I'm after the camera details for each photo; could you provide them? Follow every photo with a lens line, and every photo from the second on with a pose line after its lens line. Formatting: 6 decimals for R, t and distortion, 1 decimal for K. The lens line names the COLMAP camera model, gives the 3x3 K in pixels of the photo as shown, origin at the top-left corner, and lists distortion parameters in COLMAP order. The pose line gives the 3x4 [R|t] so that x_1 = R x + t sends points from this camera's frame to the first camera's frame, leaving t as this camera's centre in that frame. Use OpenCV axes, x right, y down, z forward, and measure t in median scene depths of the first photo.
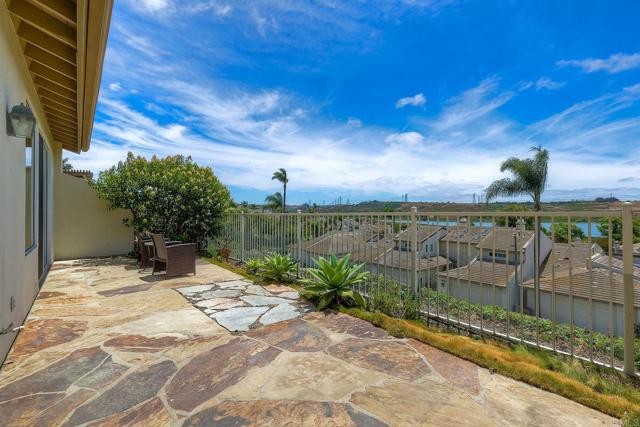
lens RADIAL K [[286.0, 0, 320.9], [0, 286.0, 211.1], [0, 0, 1]] dist [0.000638, 0.000217]
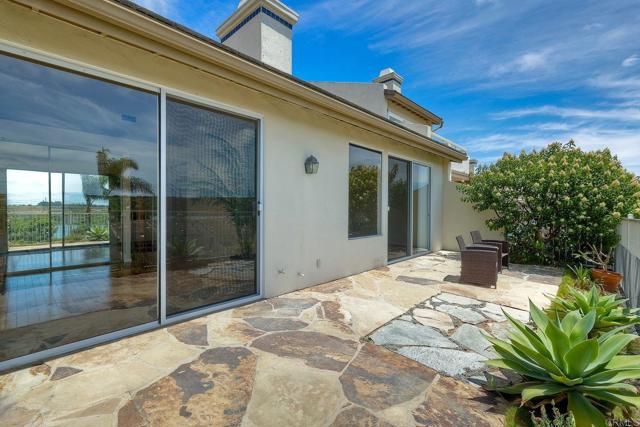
lens RADIAL K [[286.0, 0, 320.9], [0, 286.0, 211.1], [0, 0, 1]] dist [0.000638, 0.000217]
pose [[0.092681, 0.010496, -0.995641, 0.619260], [-0.005220, 0.999936, 0.010056, -0.023914], [0.995682, 0.004266, 0.092730, 0.697688]]
